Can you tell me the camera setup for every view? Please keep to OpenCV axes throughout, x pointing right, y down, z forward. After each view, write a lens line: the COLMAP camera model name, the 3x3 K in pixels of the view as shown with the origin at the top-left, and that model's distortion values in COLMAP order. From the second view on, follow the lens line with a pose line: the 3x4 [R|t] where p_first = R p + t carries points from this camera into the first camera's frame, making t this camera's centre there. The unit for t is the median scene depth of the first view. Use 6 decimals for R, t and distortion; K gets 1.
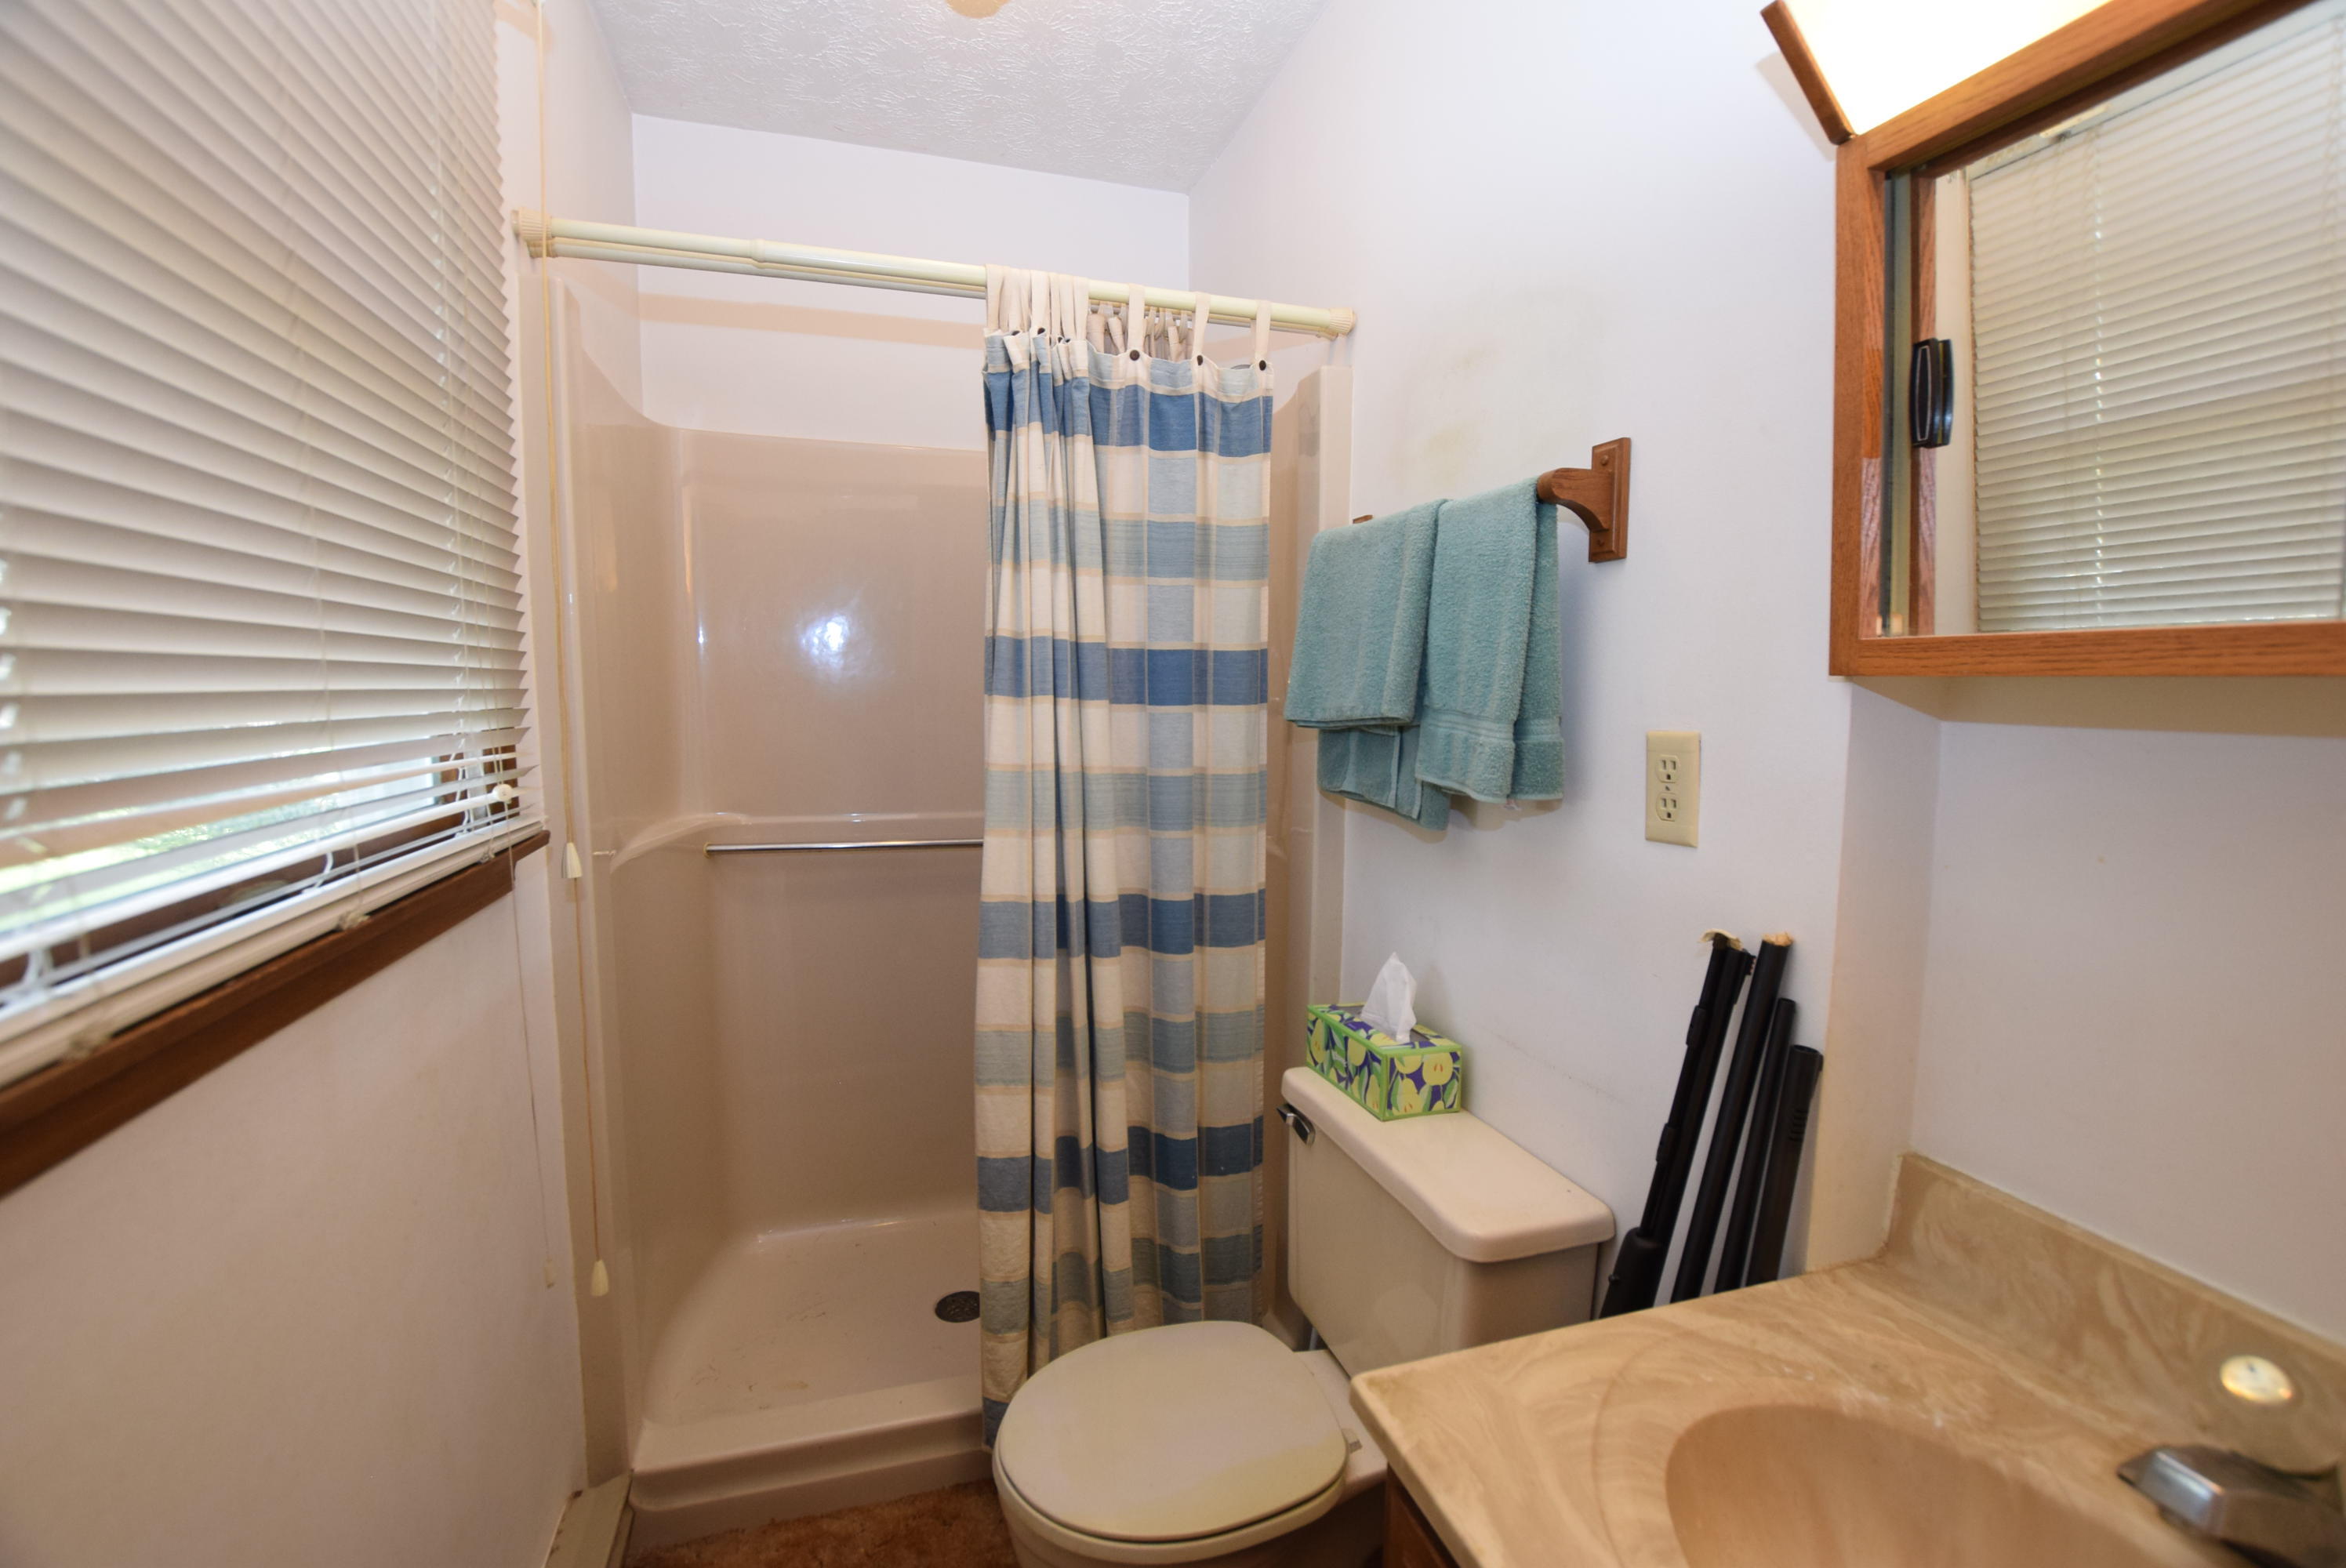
lens RADIAL K [[1023.4, 0, 1172.0], [0, 1023.4, 789.3], [0, 0, 1]] dist [-0.003335, -0.001586]
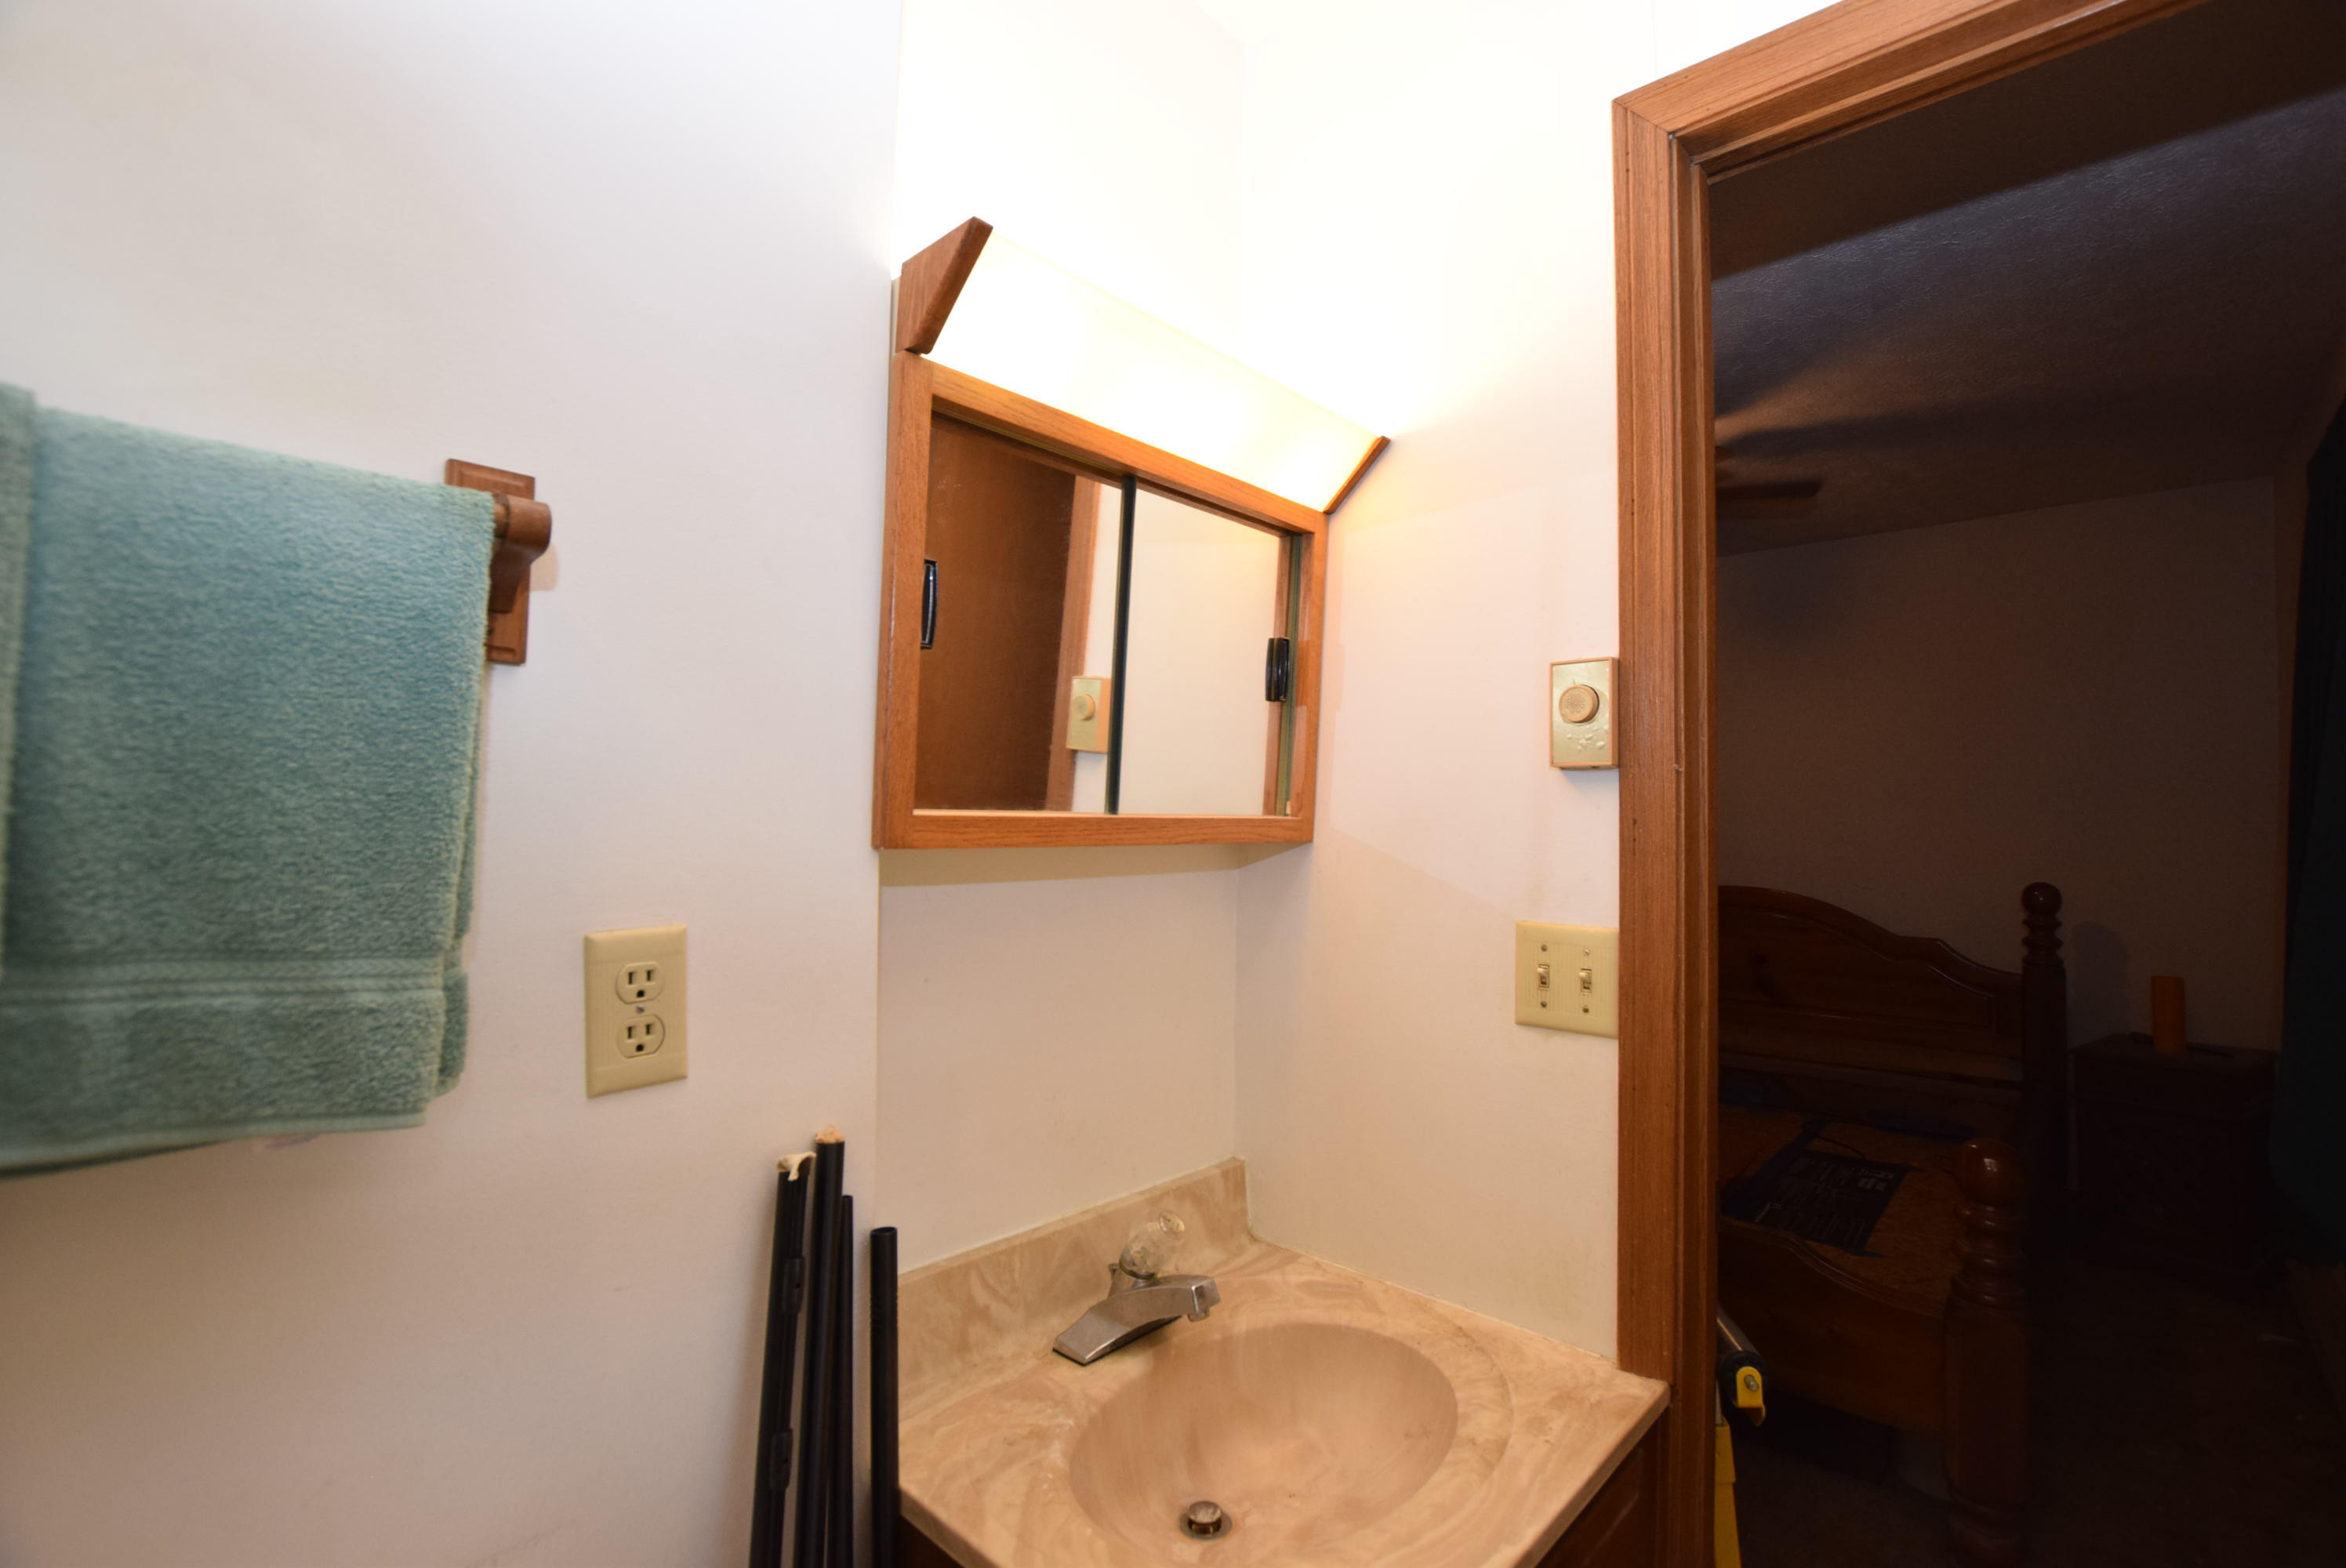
lens RADIAL K [[1023.4, 0, 1169.0], [0, 1023.4, 821.0], [0, 0, 1]] dist [-0.003335, -0.001586]
pose [[-0.488908, -0.001464, 0.872334, -0.516413], [0.088305, 0.994779, 0.051161, -0.226059], [-0.867855, 0.102045, -0.486226, 1.703645]]
